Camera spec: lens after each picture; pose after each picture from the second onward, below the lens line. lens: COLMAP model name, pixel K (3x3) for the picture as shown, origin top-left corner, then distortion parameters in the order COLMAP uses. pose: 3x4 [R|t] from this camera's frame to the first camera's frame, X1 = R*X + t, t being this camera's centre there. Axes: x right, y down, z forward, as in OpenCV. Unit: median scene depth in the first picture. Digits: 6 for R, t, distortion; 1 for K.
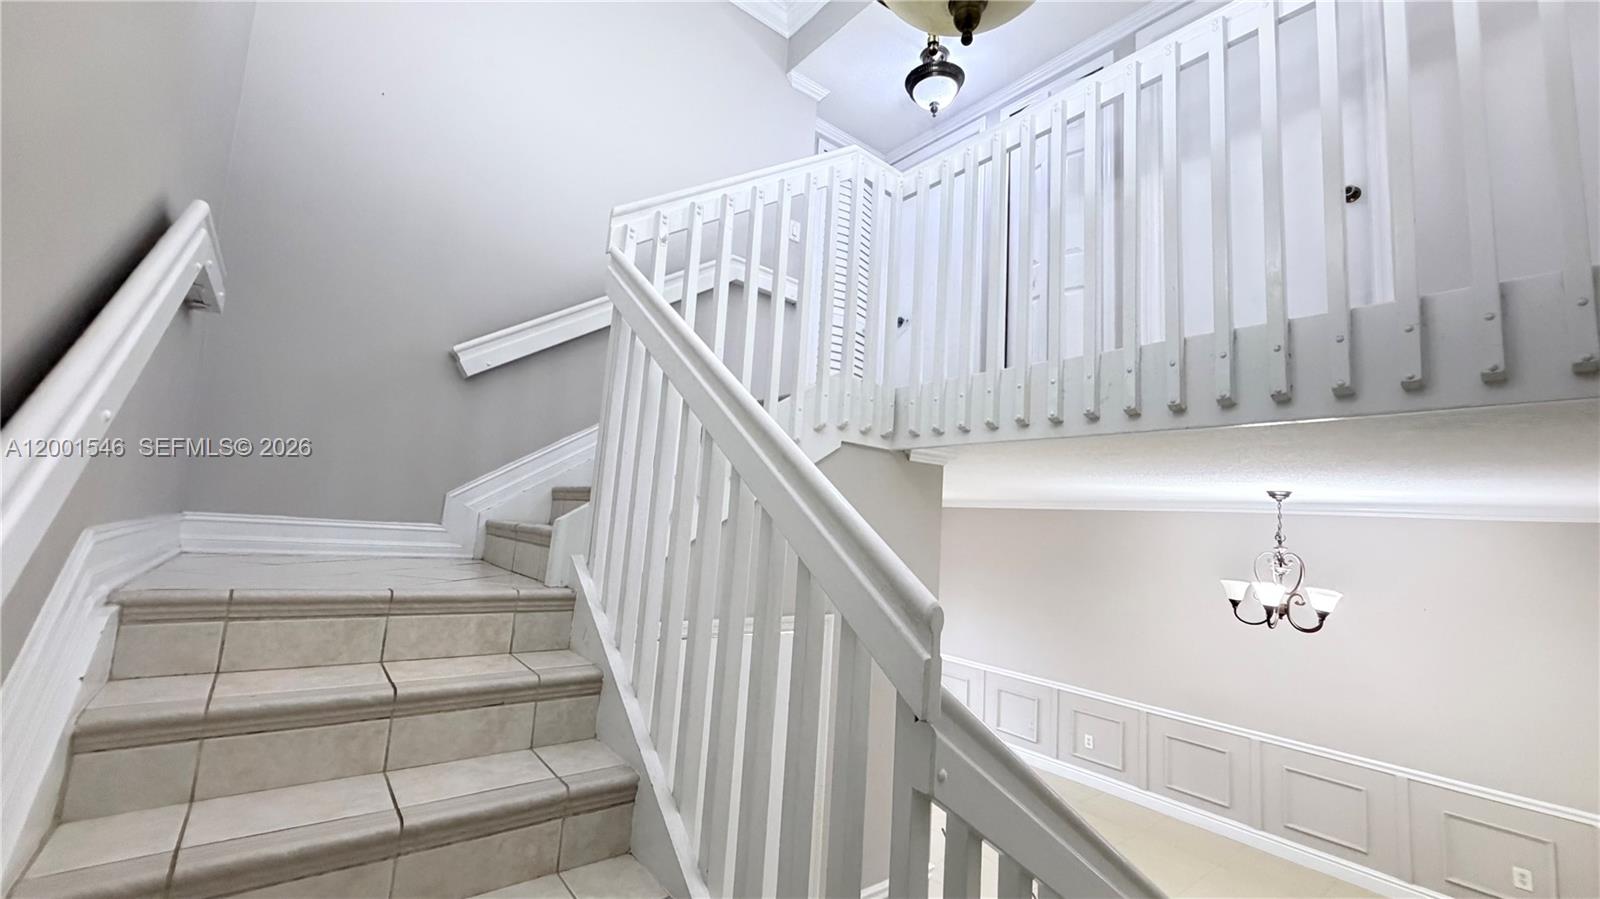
lens RADIAL K [[635.1, 0, 794.2], [0, 635.1, 449.6], [0, 0, 1]] dist [0.000660, -0.000287]
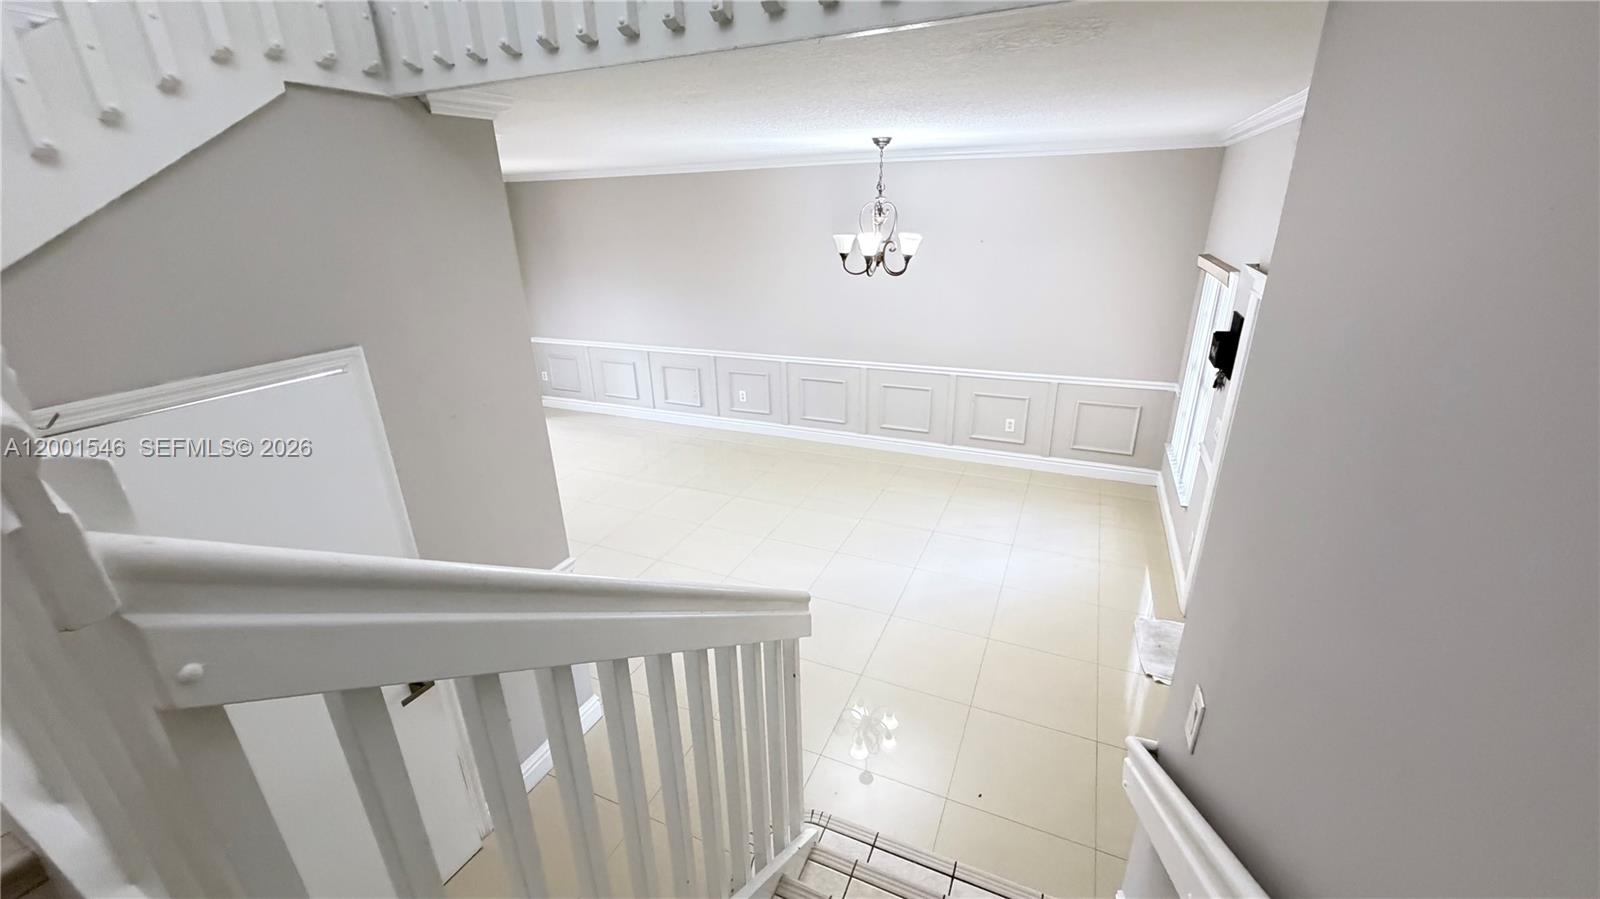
lens RADIAL K [[635.1, 0, 794.2], [0, 635.1, 449.6], [0, 0, 1]] dist [0.000660, -0.000287]
pose [[0.883101, -0.245872, 0.399599, 0.118175], [0.026275, 0.876272, 0.481099, 0.011224], [-0.468446, -0.414360, 0.780297, 0.075094]]
